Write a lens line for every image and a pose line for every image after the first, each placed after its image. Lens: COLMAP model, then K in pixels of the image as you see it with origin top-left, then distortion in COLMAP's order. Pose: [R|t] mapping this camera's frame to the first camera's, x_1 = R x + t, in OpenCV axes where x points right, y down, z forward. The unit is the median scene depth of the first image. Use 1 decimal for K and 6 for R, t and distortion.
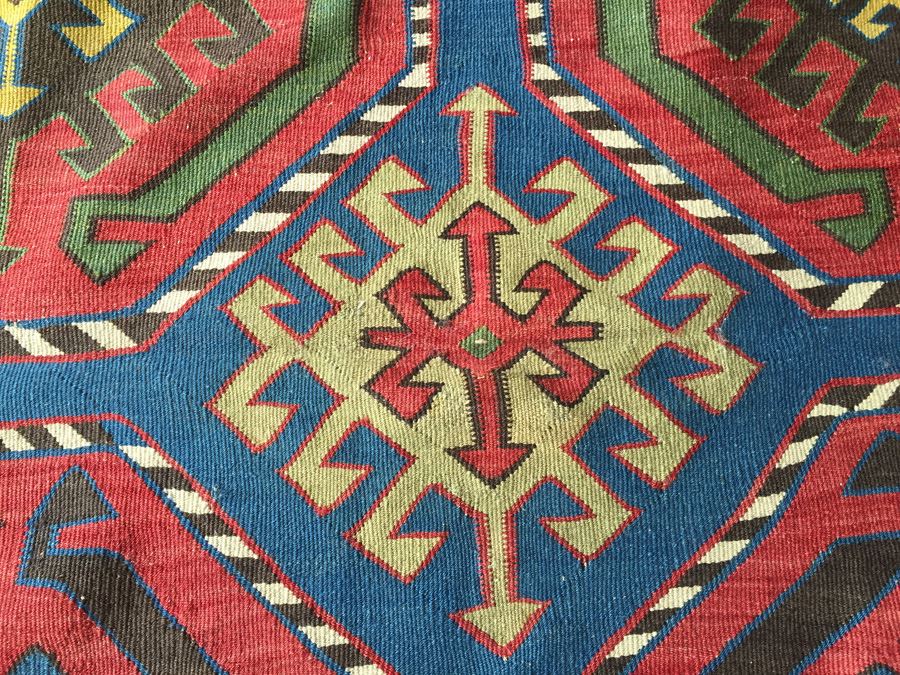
lens RADIAL K [[772.9, 0, 448.6], [0, 772.9, 338.7], [0, 0, 1]] dist [0.098403, -0.139080]
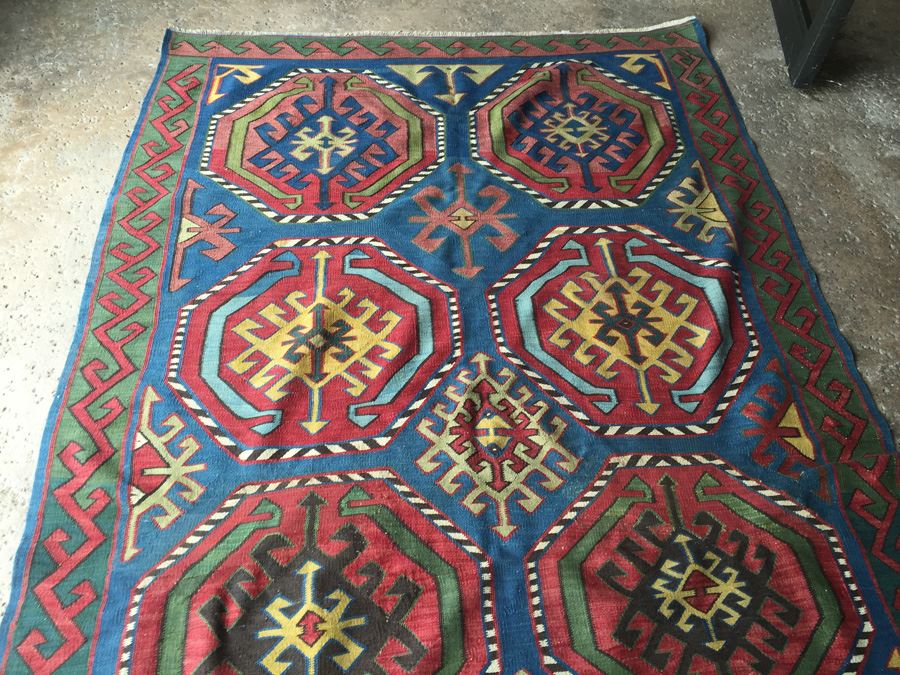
lens RADIAL K [[772.9, 0, 447.5], [0, 772.9, 341.8], [0, 0, 1]] dist [0.098403, -0.139080]
pose [[0.994123, -0.040685, 0.100317, -0.380039], [0.076705, 0.918645, -0.387565, -0.353371], [-0.076388, 0.392983, 0.916368, -1.489878]]
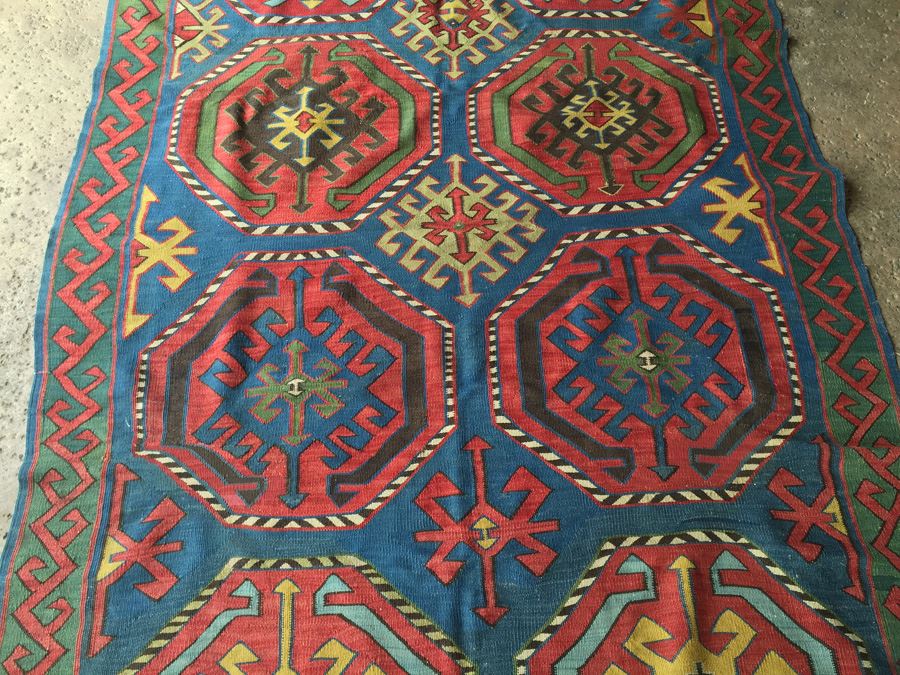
lens RADIAL K [[772.9, 0, 446.9], [0, 772.9, 337.6], [0, 0, 1]] dist [0.098403, -0.139080]
pose [[0.999409, -0.026485, 0.021932, -0.087818], [0.030673, 0.974927, -0.220401, 1.122449], [-0.015545, 0.220943, 0.975163, -1.944800]]
